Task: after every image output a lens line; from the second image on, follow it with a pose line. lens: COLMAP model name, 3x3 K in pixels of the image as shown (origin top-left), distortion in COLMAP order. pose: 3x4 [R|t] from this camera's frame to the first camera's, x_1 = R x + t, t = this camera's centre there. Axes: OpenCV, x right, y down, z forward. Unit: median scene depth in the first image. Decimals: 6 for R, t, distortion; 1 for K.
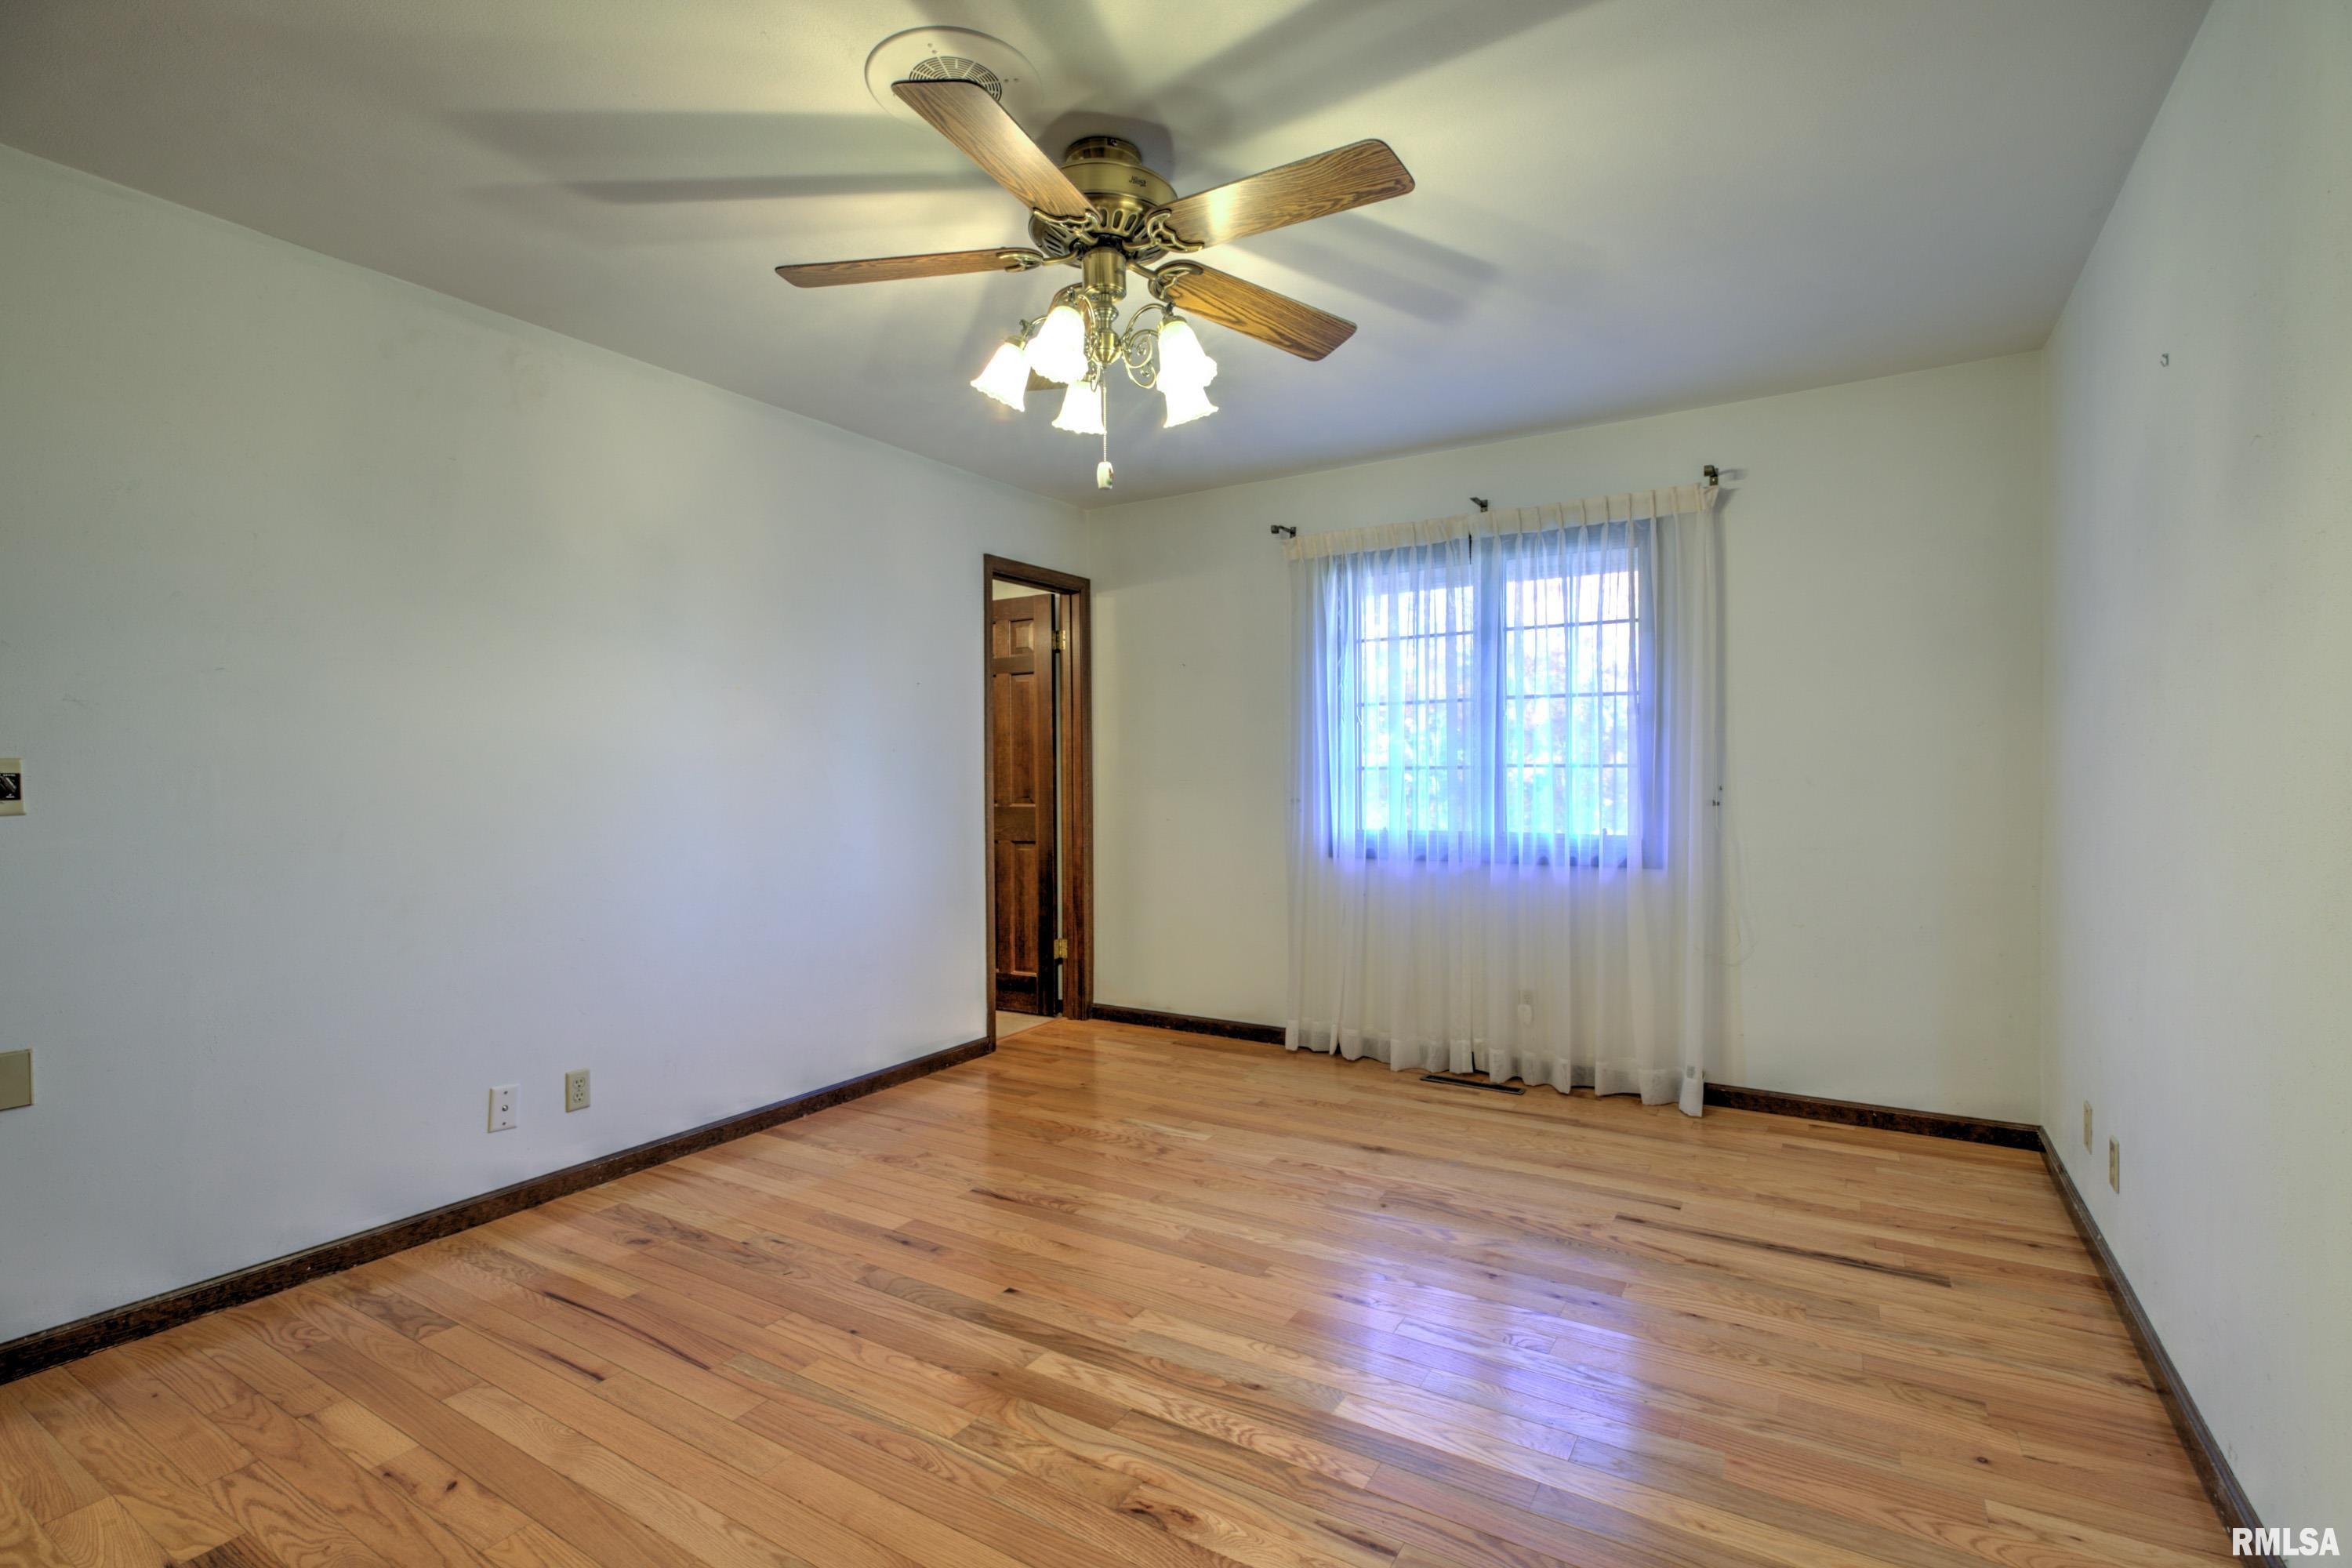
lens RADIAL K [[1073.7, 0, 1168.3], [0, 1073.7, 785.1], [0, 0, 1]] dist [-0.005051, -0.000464]
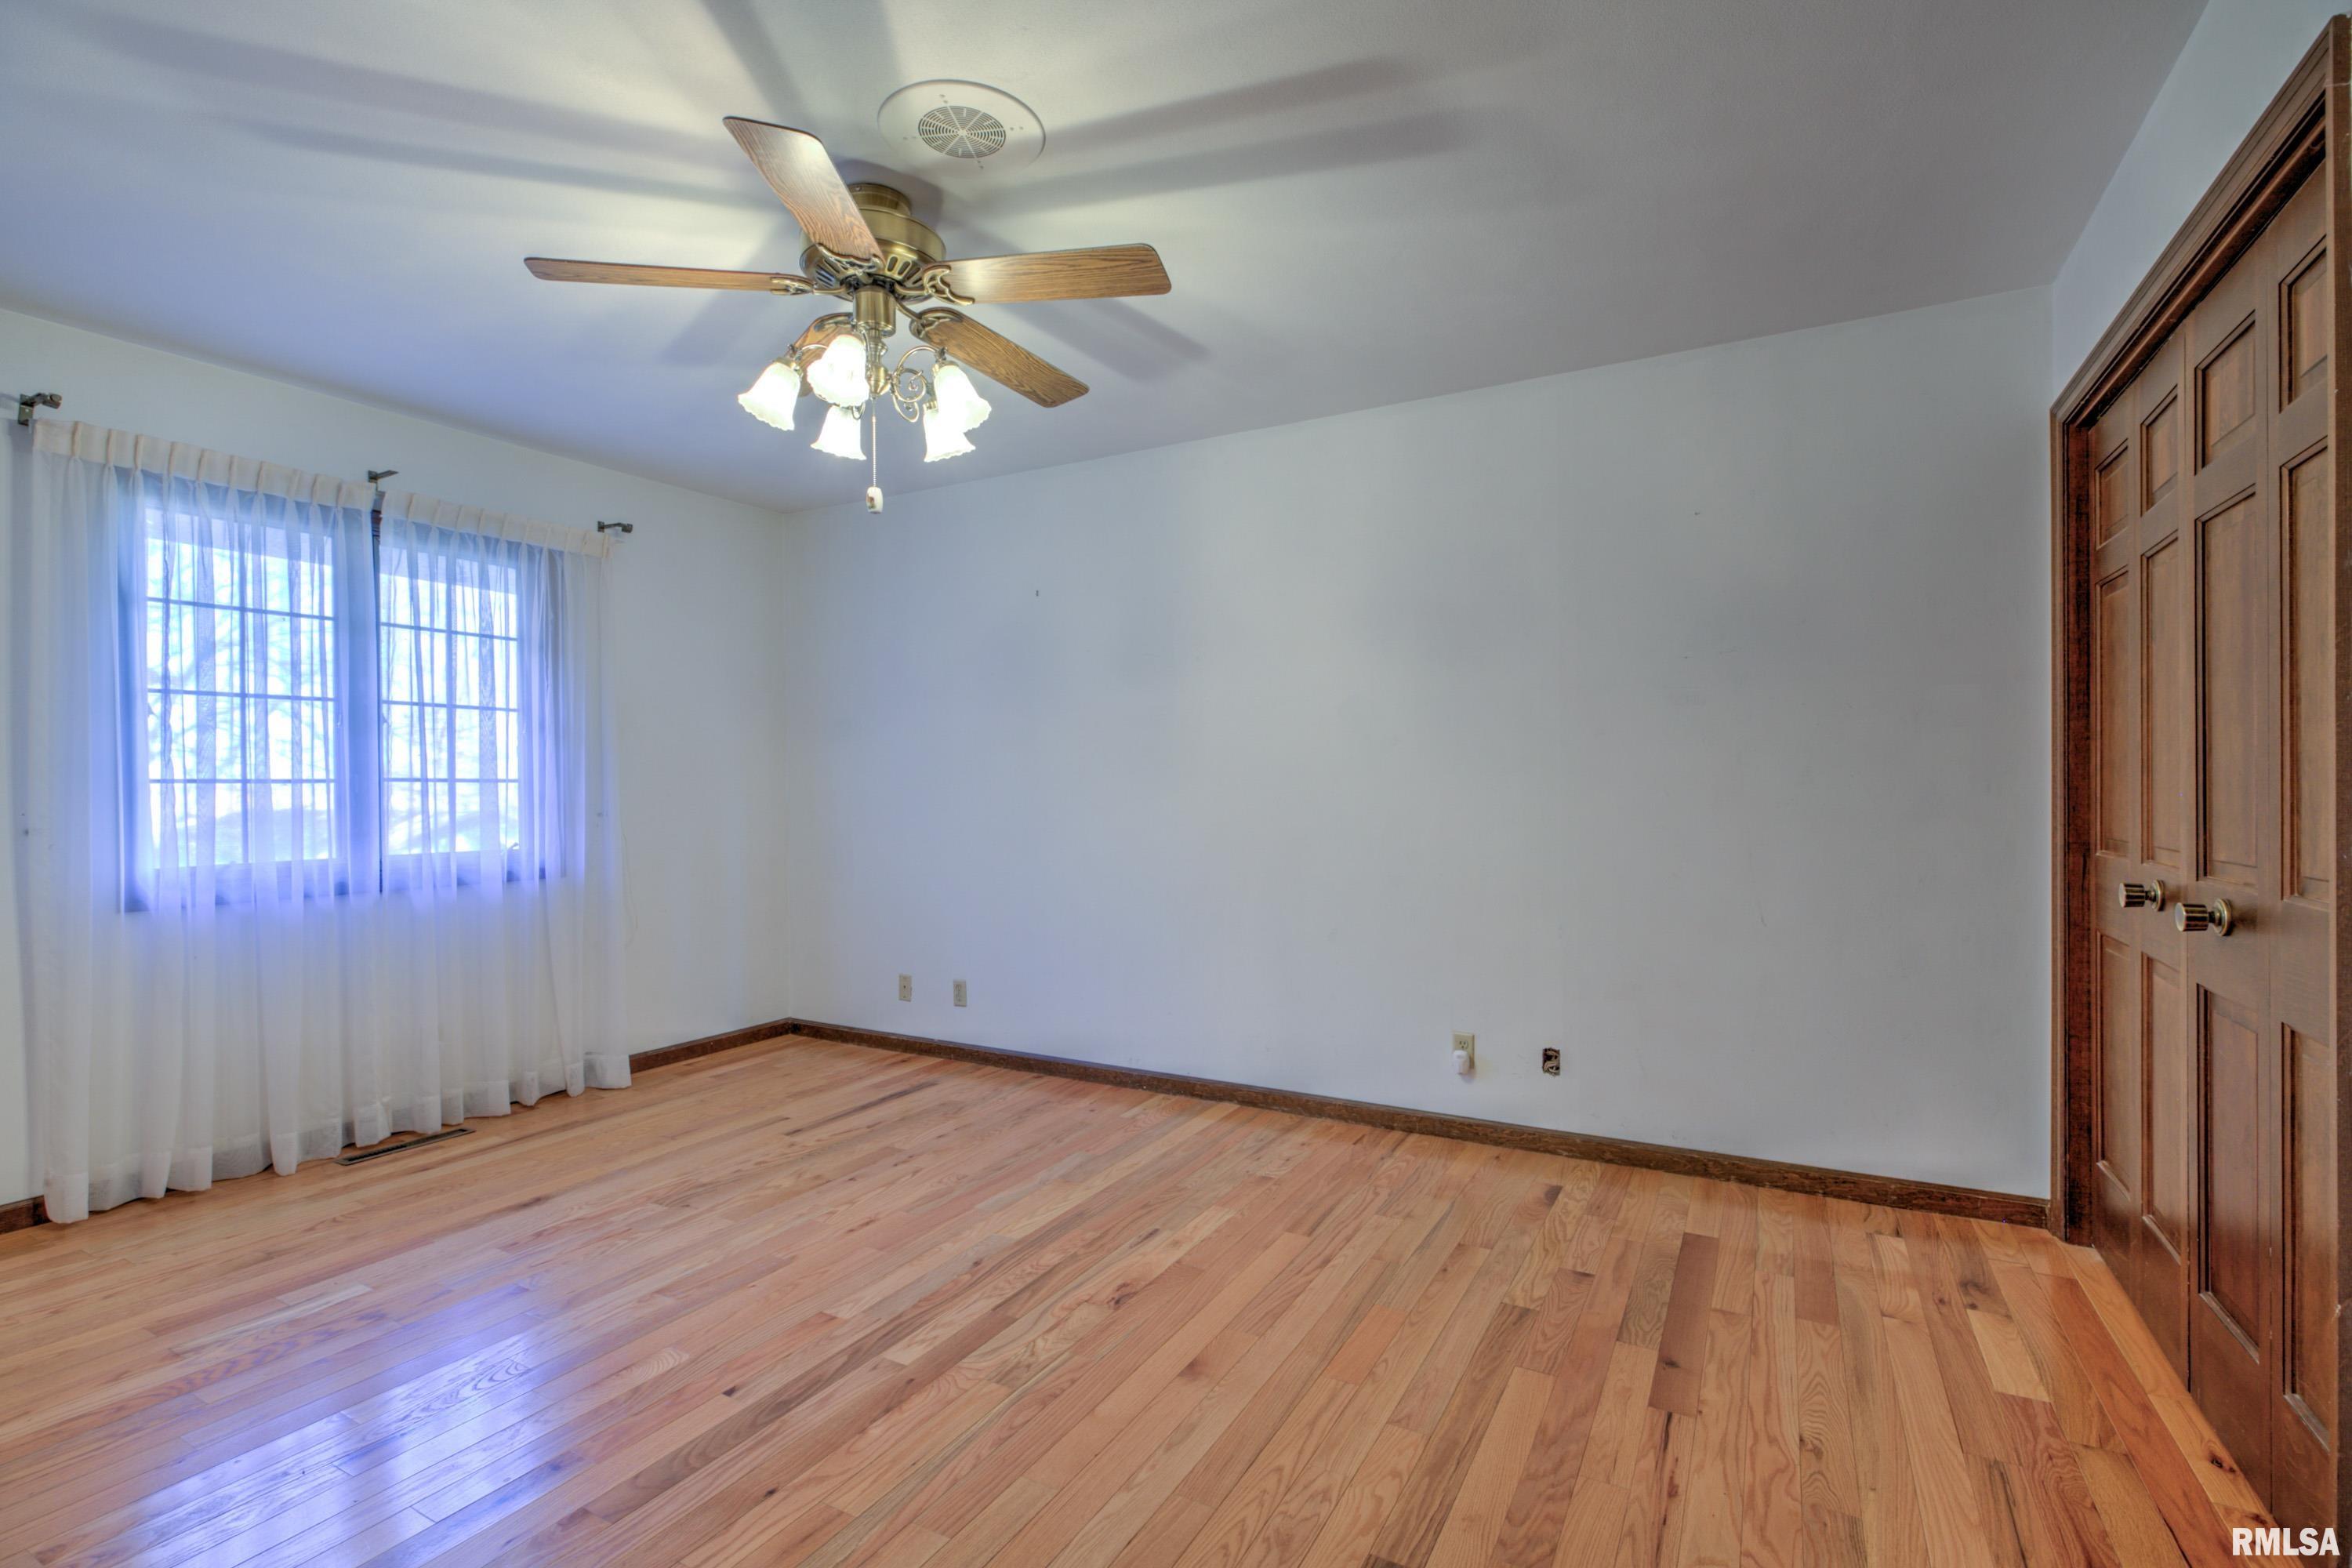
lens RADIAL K [[1073.7, 0, 1182.0], [0, 1073.7, 781.0], [0, 0, 1]] dist [-0.005051, -0.000464]
pose [[-0.048253, 0.010065, 0.998784, -0.678754], [0.015780, 0.999832, -0.009313, 0.001897], [-0.998710, 0.015311, -0.048404, 0.453707]]
